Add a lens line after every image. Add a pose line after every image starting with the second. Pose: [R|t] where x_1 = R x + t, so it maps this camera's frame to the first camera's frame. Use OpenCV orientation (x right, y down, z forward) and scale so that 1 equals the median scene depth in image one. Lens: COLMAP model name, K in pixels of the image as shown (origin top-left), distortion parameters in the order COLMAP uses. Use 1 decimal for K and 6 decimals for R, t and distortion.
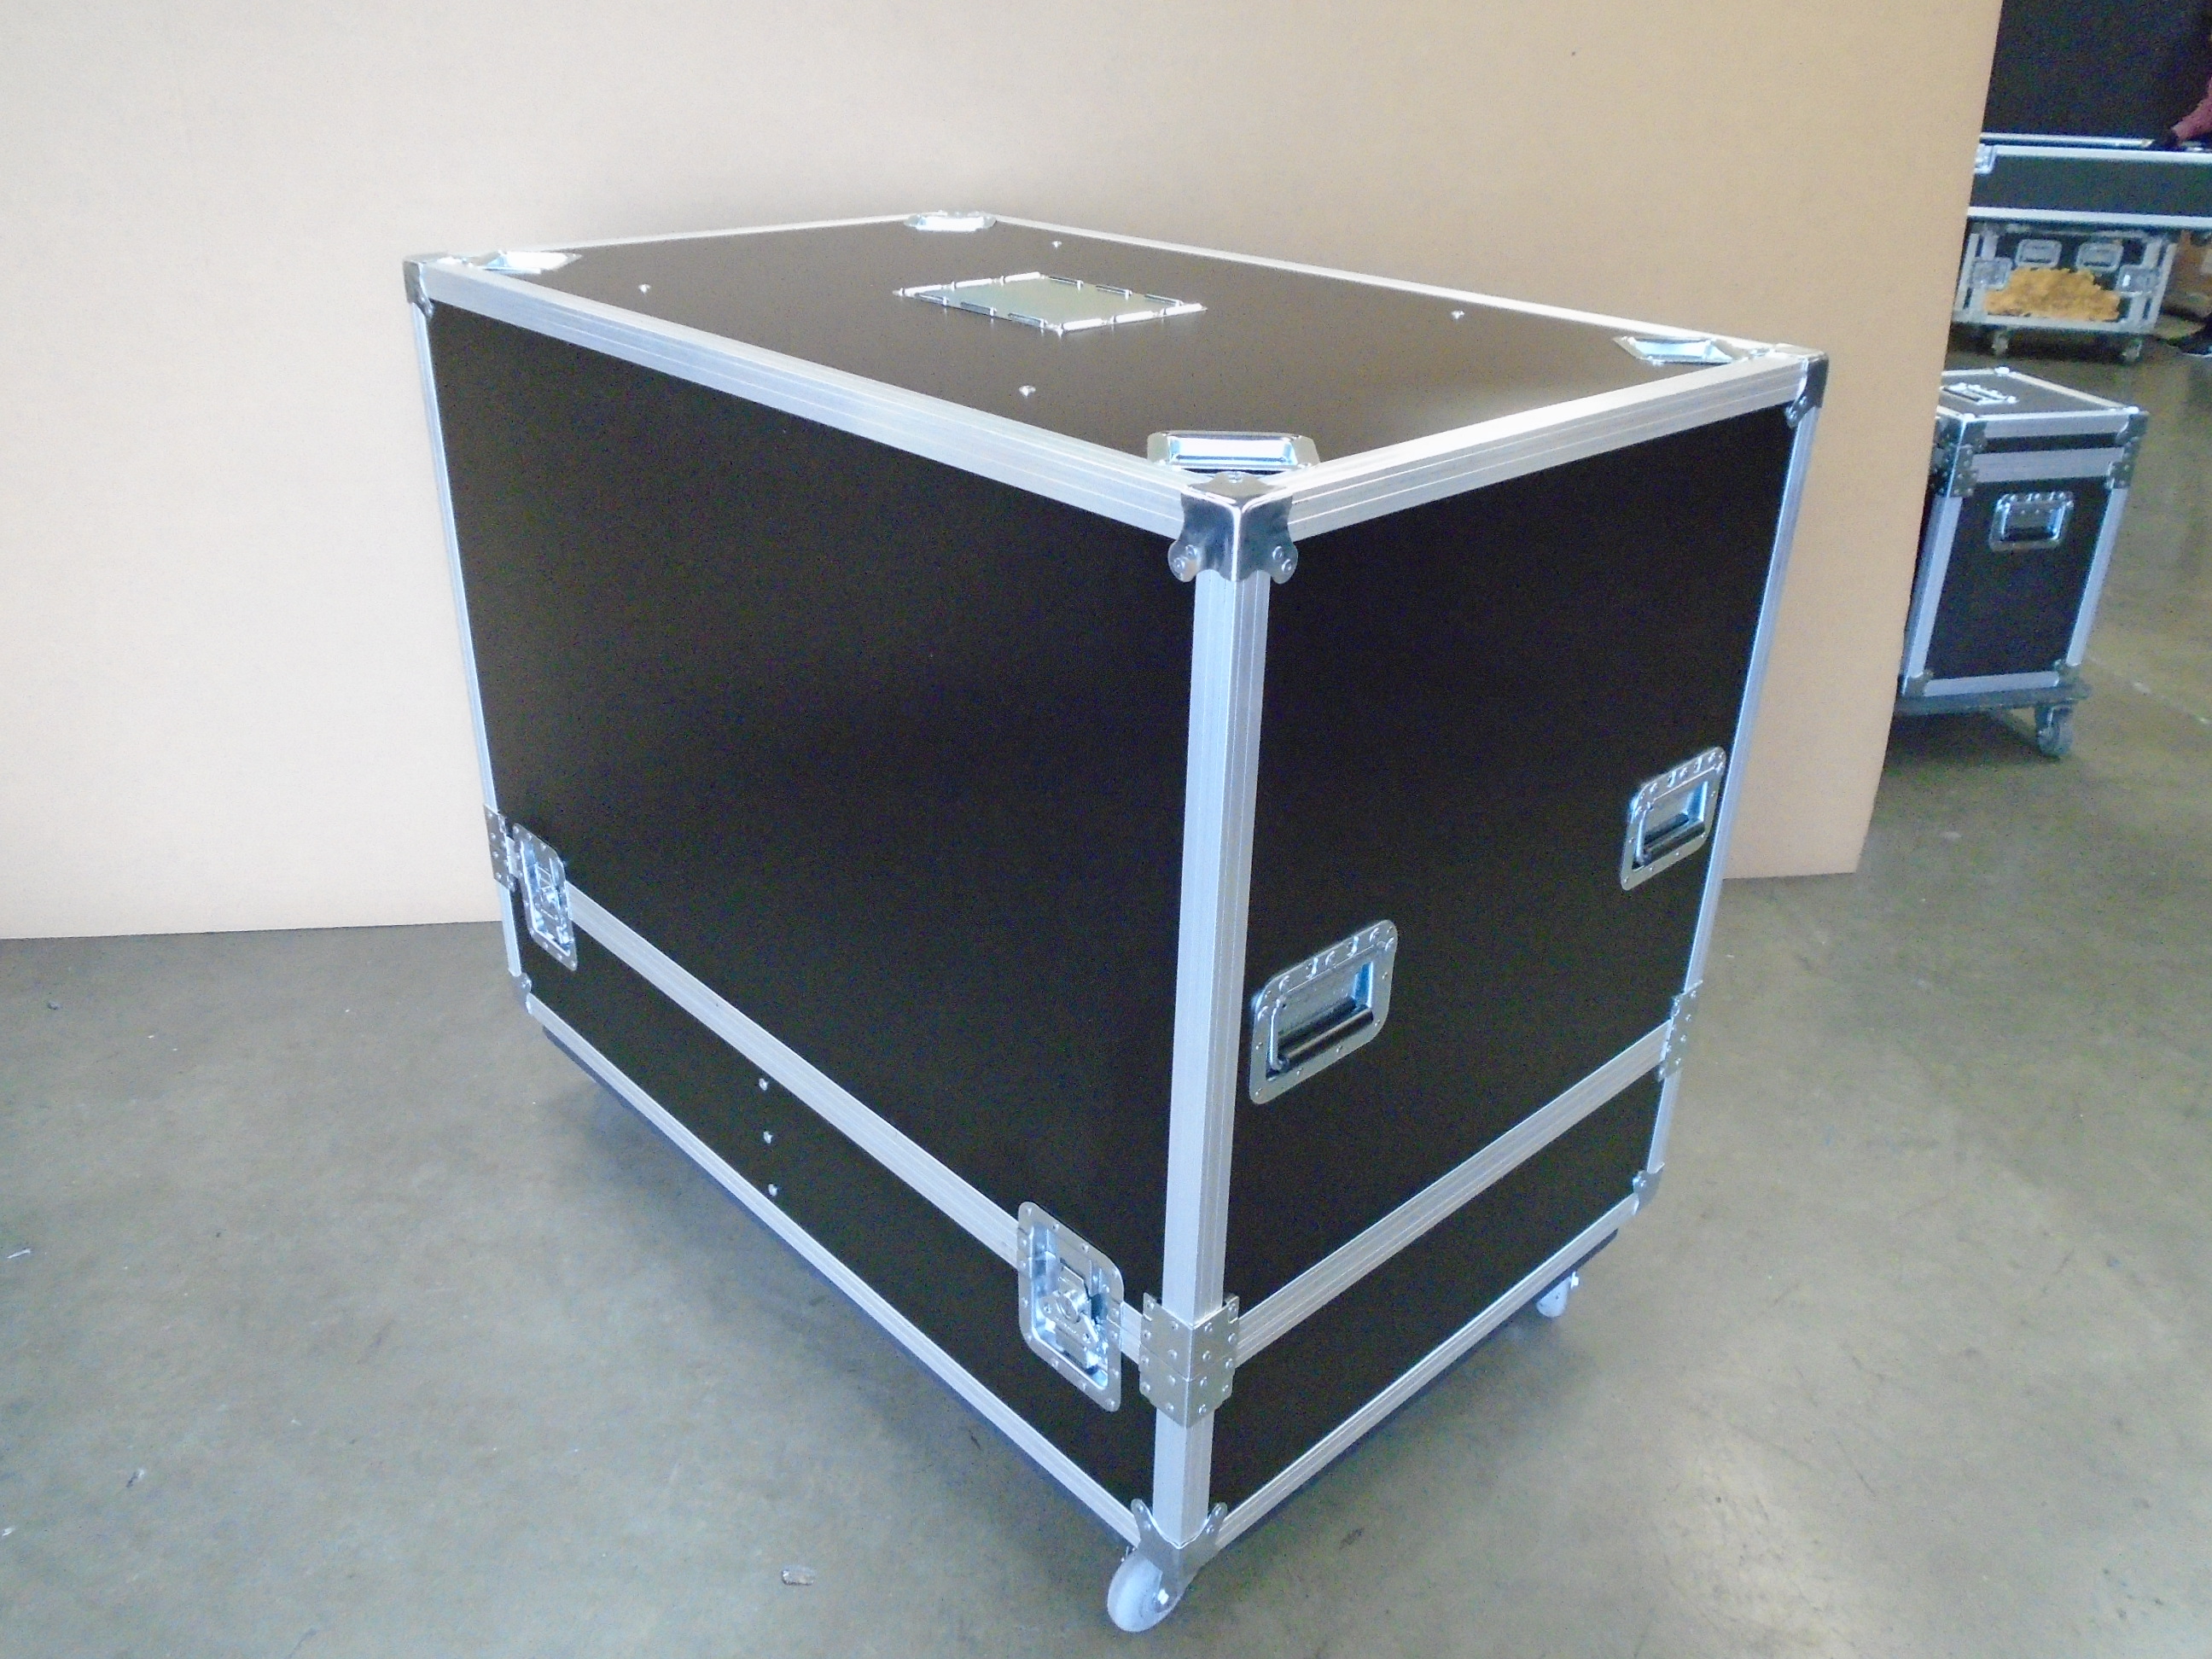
lens RADIAL K [[1687.9, 0, 1103.3], [0, 1687.9, 844.9], [0, 0, 1]] dist [-0.013779, -0.007615]
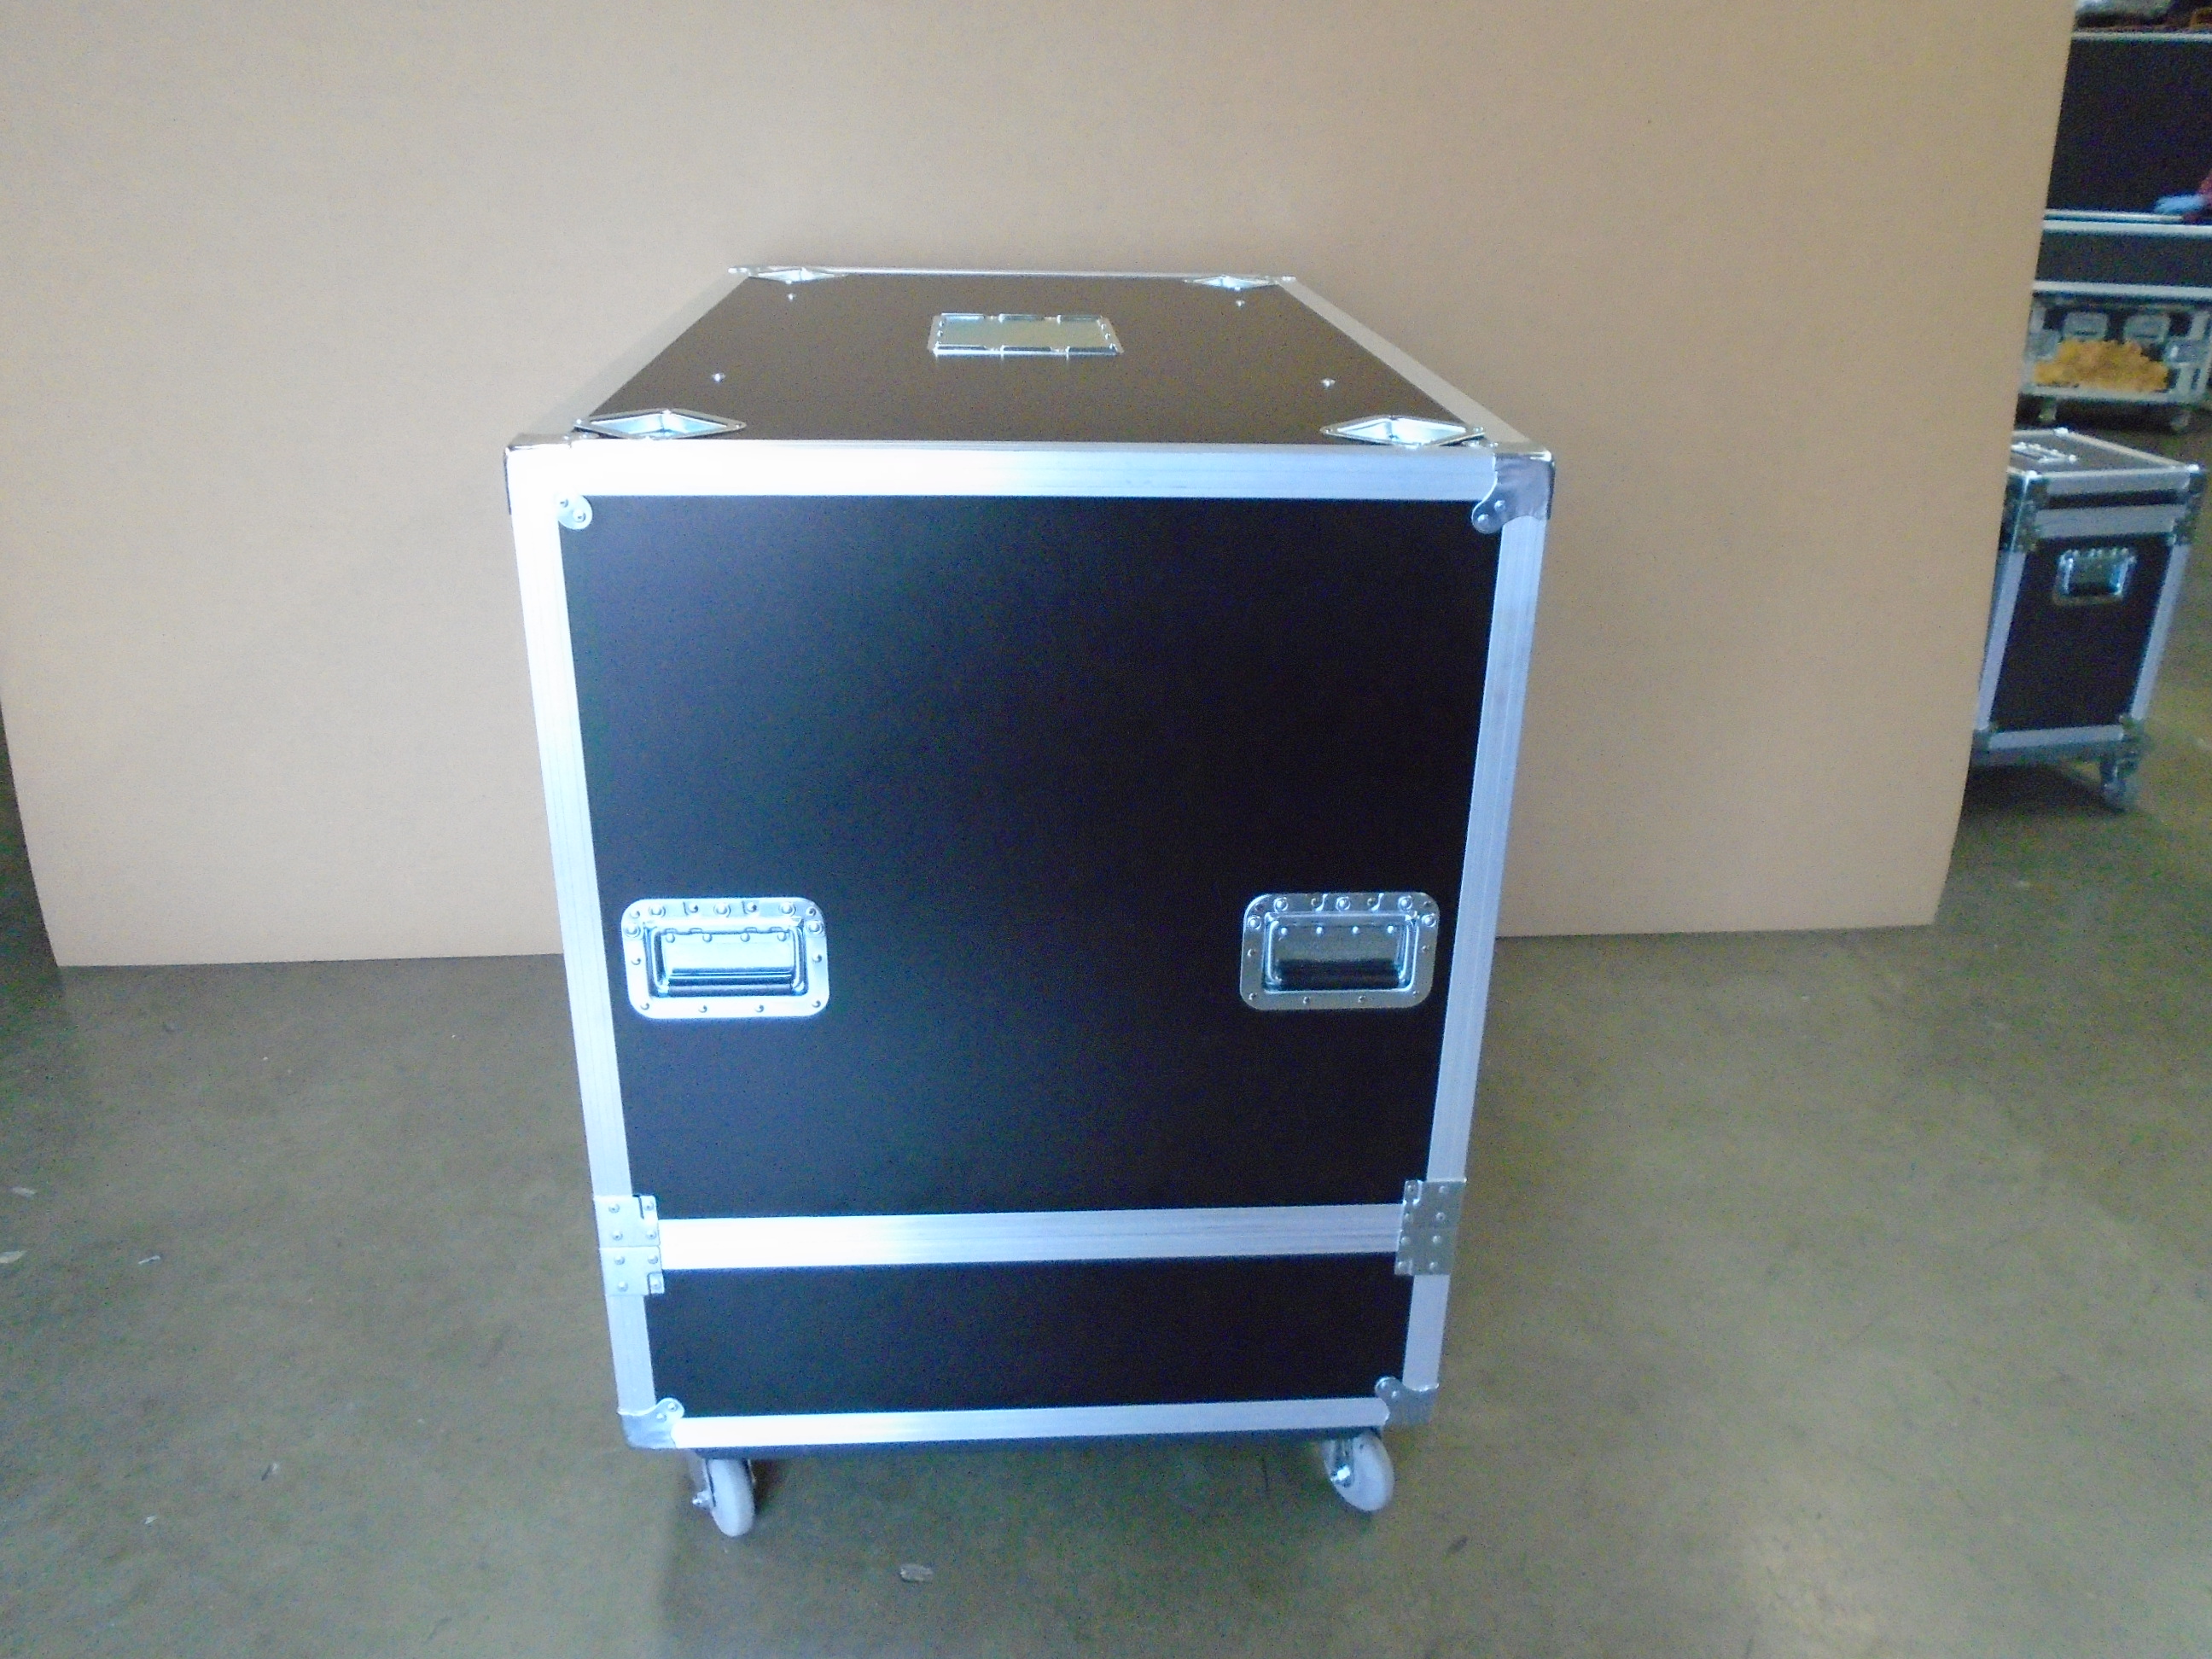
lens RADIAL K [[1688.9, 0, 1106.0], [0, 1688.9, 829.5], [0, 0, 1]] dist [-0.013096, -0.001756]
pose [[0.999745, 0.006604, -0.021606, -0.022005], [-0.007686, 0.998701, -0.050372, 0.015785], [0.021245, 0.050525, 0.998497, -0.020360]]
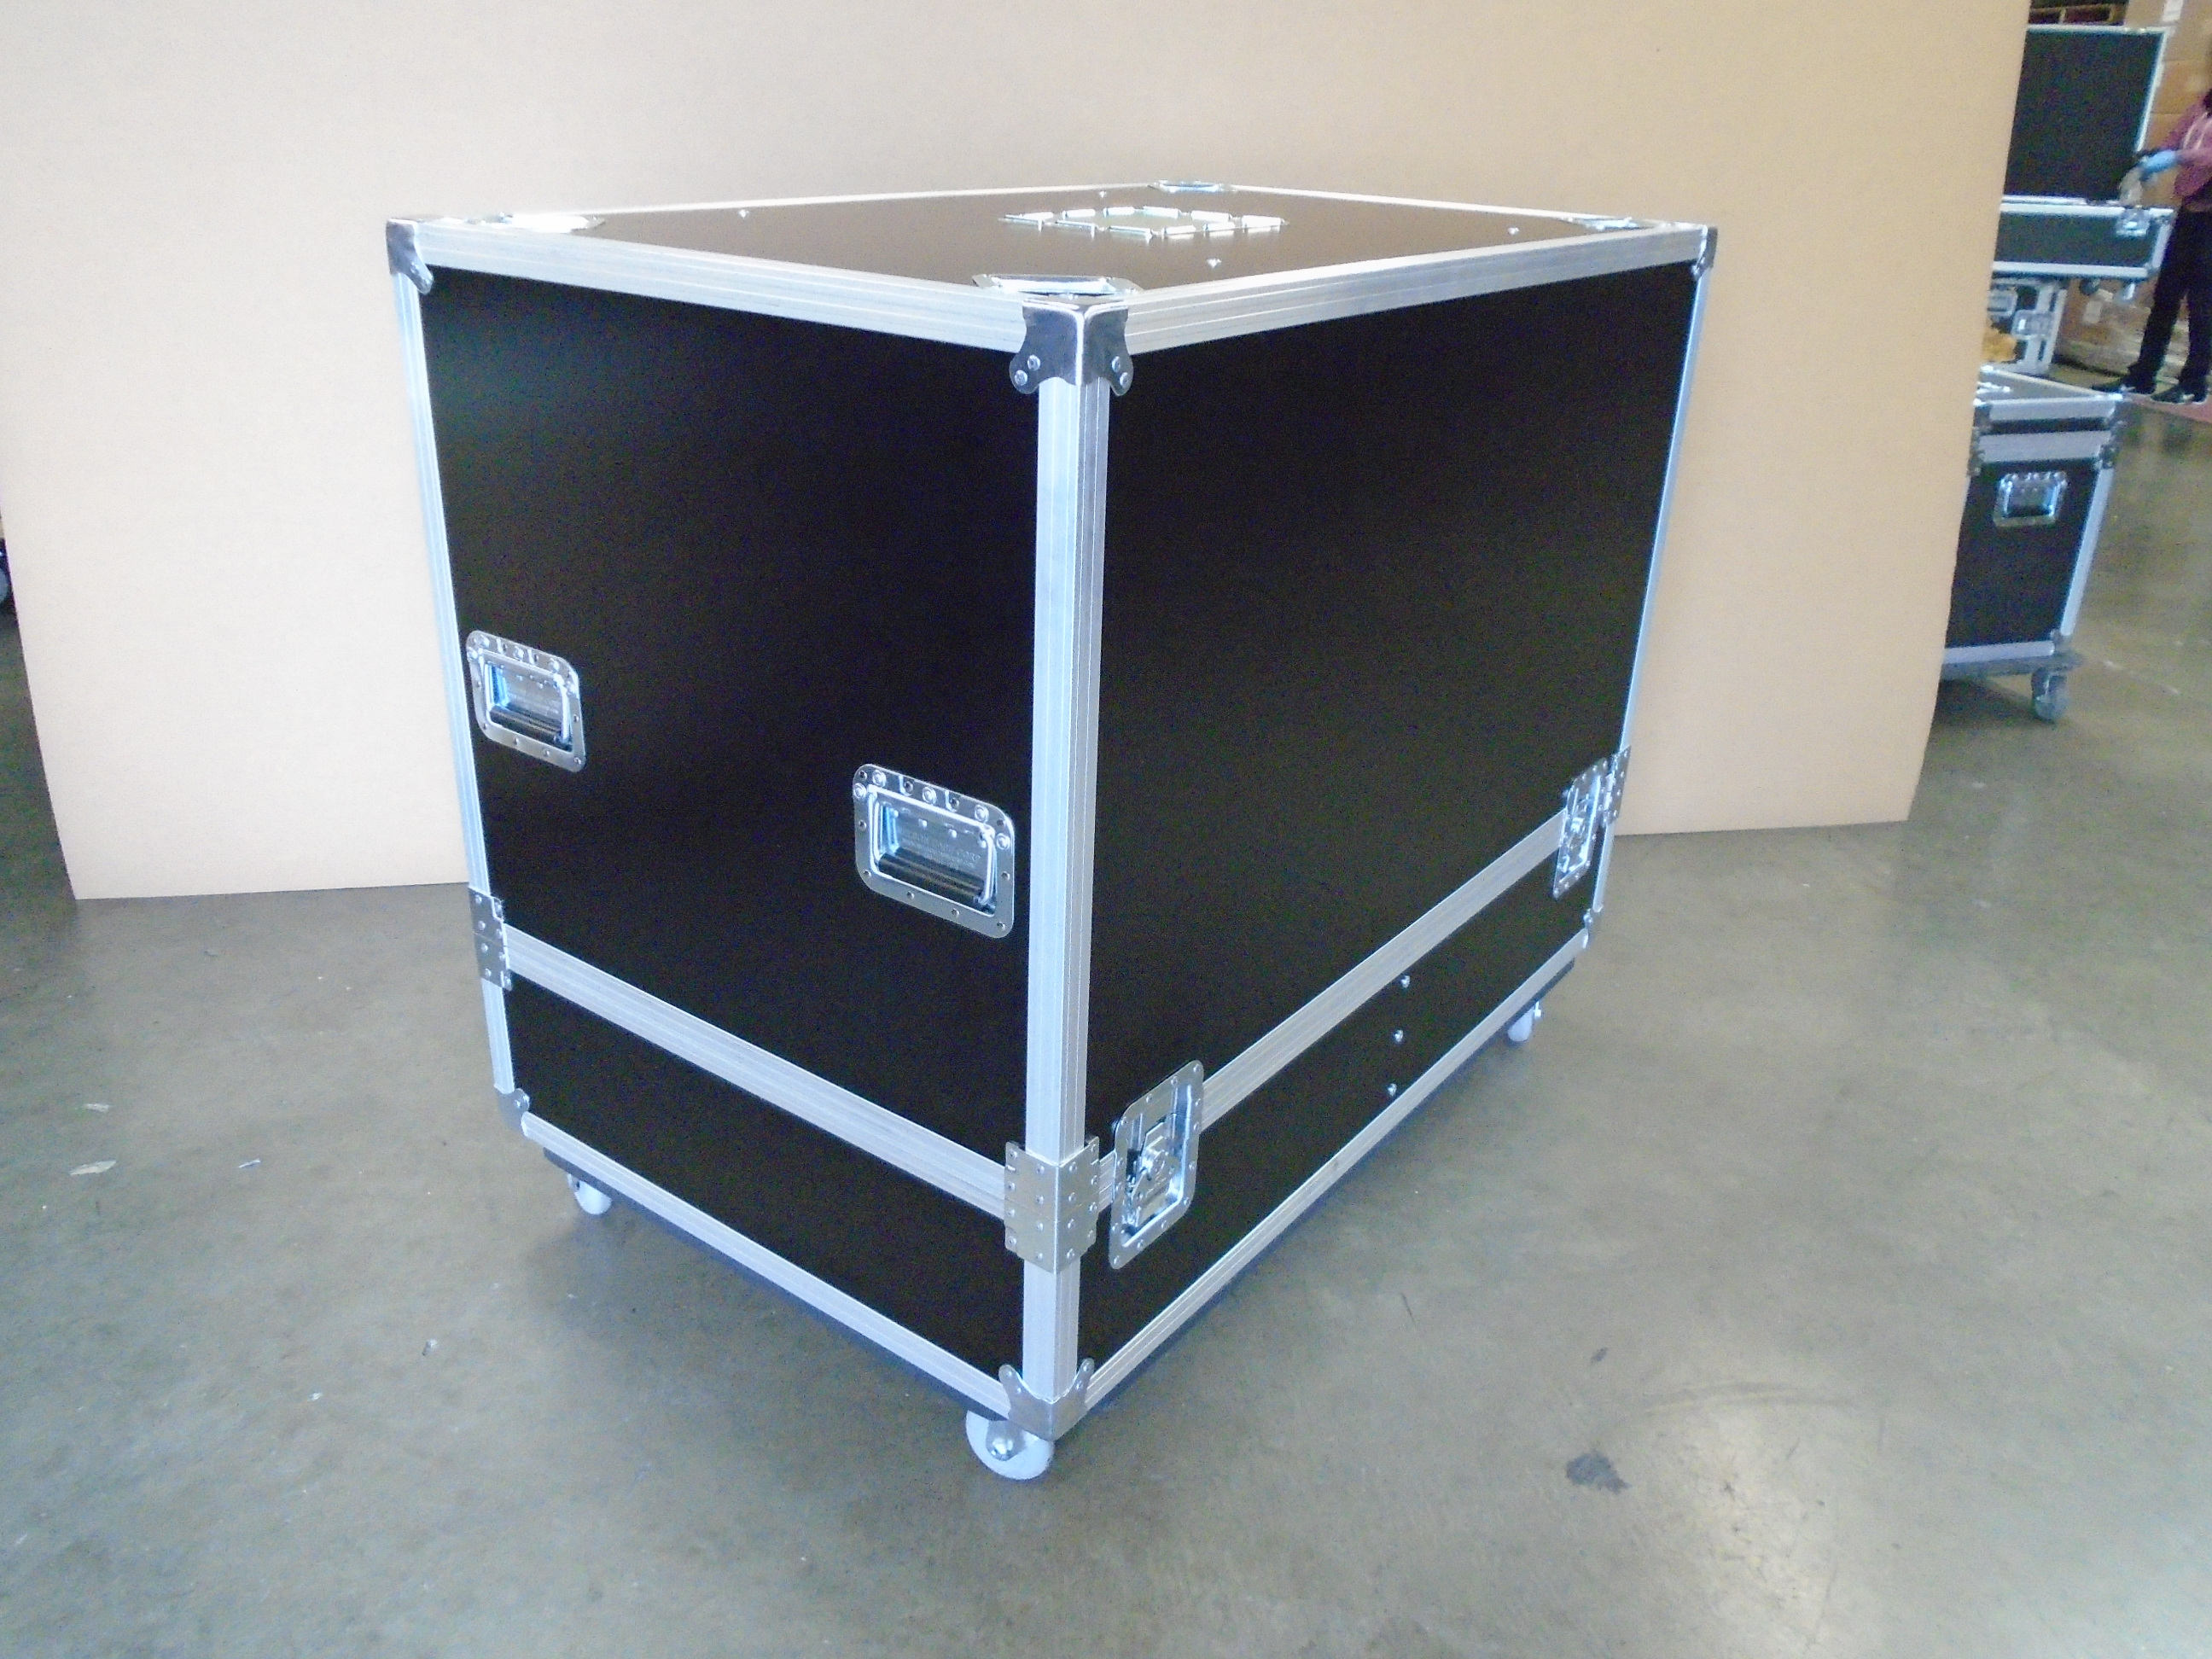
lens RADIAL K [[1688.9, 0, 1106.0], [0, 1688.9, 829.5], [0, 0, 1]] dist [-0.013096, -0.001756]
pose [[0.998037, -0.015978, 0.060550, -0.111080], [0.018735, 0.998800, -0.045251, 0.057822], [-0.059754, 0.046296, 0.997139, -0.036013]]
